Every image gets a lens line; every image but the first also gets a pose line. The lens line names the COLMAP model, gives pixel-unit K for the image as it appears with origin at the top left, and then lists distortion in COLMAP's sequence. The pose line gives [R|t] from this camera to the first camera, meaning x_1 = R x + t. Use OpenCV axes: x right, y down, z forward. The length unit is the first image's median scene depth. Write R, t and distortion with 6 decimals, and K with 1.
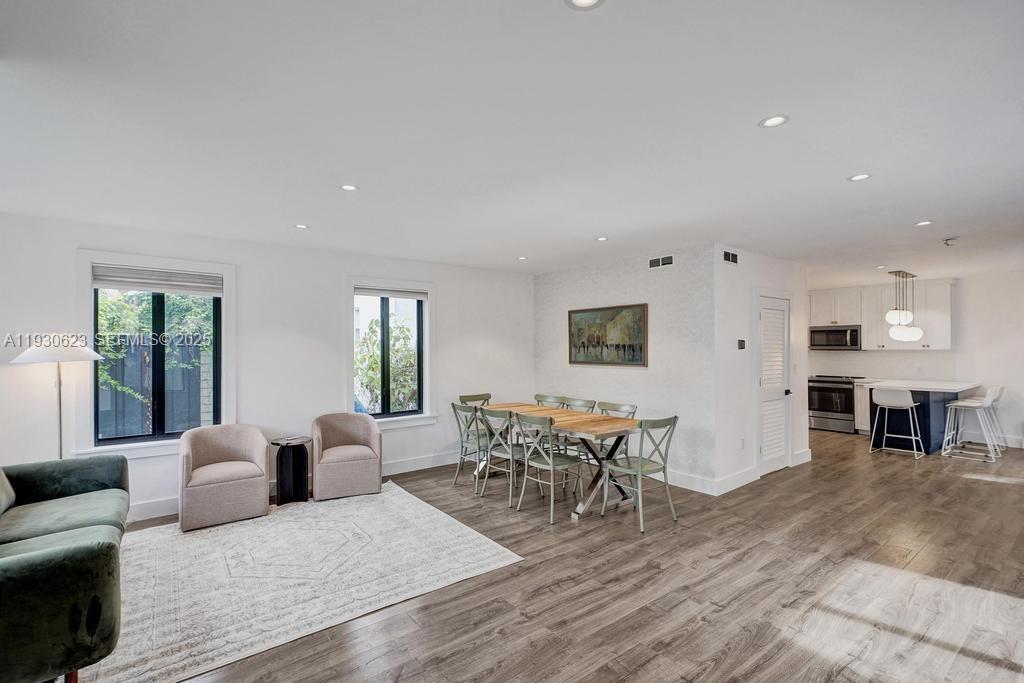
lens RADIAL K [[474.3, 0, 520.8], [0, 474.3, 344.8], [0, 0, 1]] dist [0.015532, 0.000702]
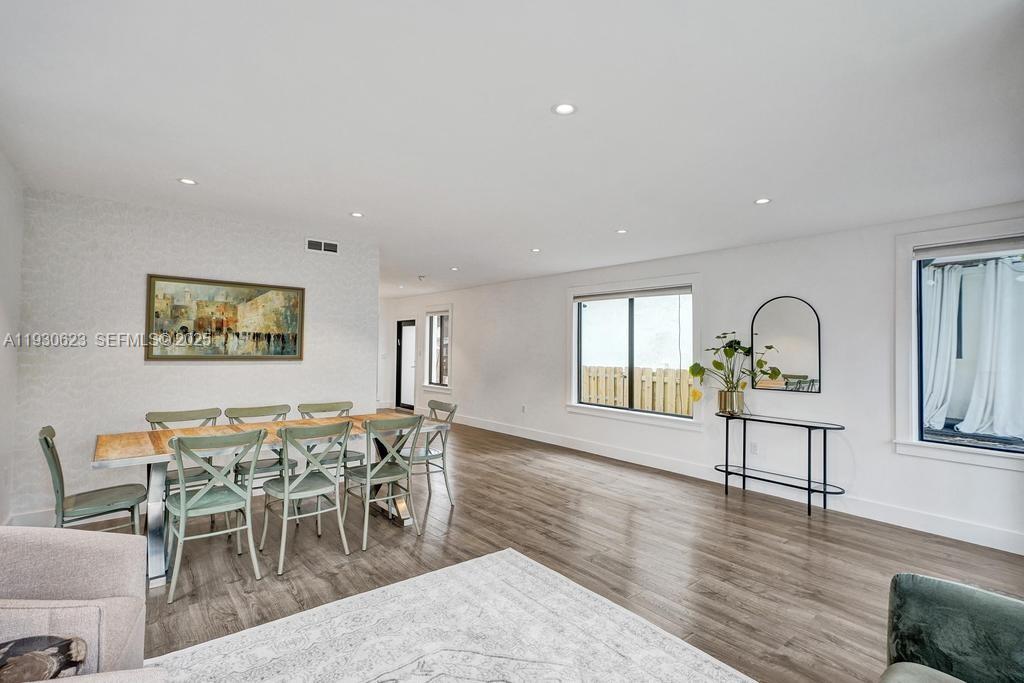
lens RADIAL K [[474.3, 0, 513.0], [0, 474.3, 345.3], [0, 0, 1]] dist [0.015532, 0.000702]
pose [[-0.004843, 0.012508, 0.999910, -0.710920], [-0.024757, 0.999614, -0.012624, 0.022816], [-0.999682, -0.024816, -0.004532, 0.712485]]
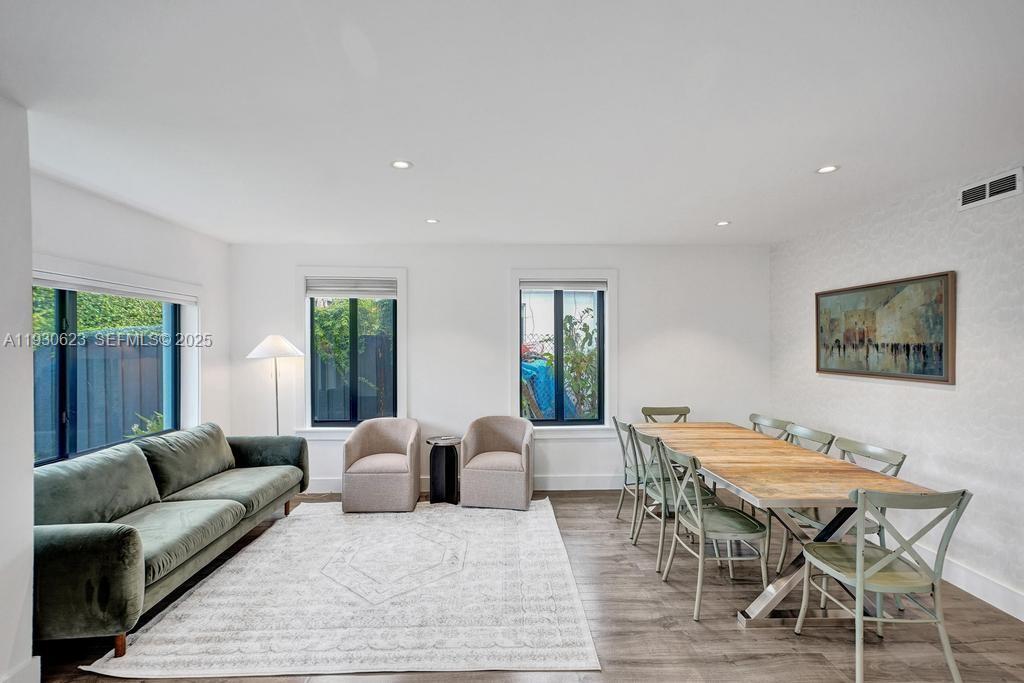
lens RADIAL K [[474.3, 0, 516.2], [0, 474.3, 348.0], [0, 0, 1]] dist [0.015532, 0.000702]
pose [[0.807597, 0.009097, -0.589664, 0.212751], [-0.000356, 0.999888, 0.014938, -0.005725], [0.589734, -0.011853, 0.807510, 0.280242]]
